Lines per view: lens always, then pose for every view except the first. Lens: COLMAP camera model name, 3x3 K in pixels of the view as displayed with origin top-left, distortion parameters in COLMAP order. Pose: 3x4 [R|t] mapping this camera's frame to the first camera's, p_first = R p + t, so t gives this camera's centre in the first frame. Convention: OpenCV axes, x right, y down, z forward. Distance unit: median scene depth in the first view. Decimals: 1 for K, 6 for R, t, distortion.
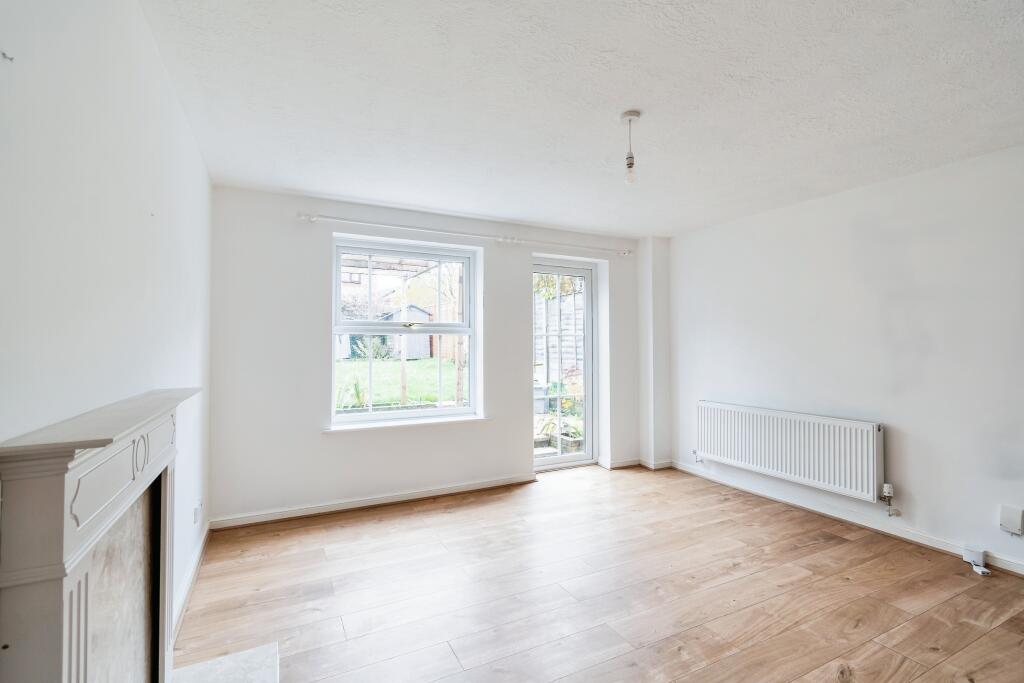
lens RADIAL K [[460.8, 0, 516.8], [0, 460.8, 335.9], [0, 0, 1]] dist [-0.000627, -0.000223]
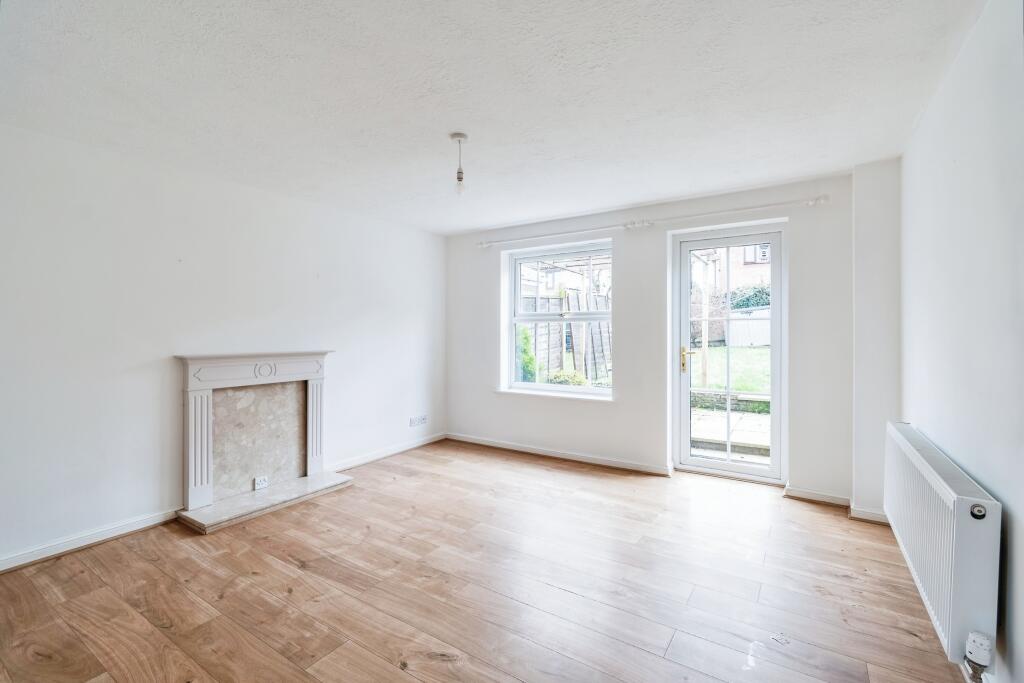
lens RADIAL K [[460.8, 0, 516.8], [0, 460.8, 335.9], [0, 0, 1]] dist [-0.000627, -0.000223]
pose [[0.495109, 0.007866, -0.868795, 0.804126], [0.017642, 0.999662, 0.019105, 0.006661], [0.868651, -0.024786, 0.494803, 0.318176]]
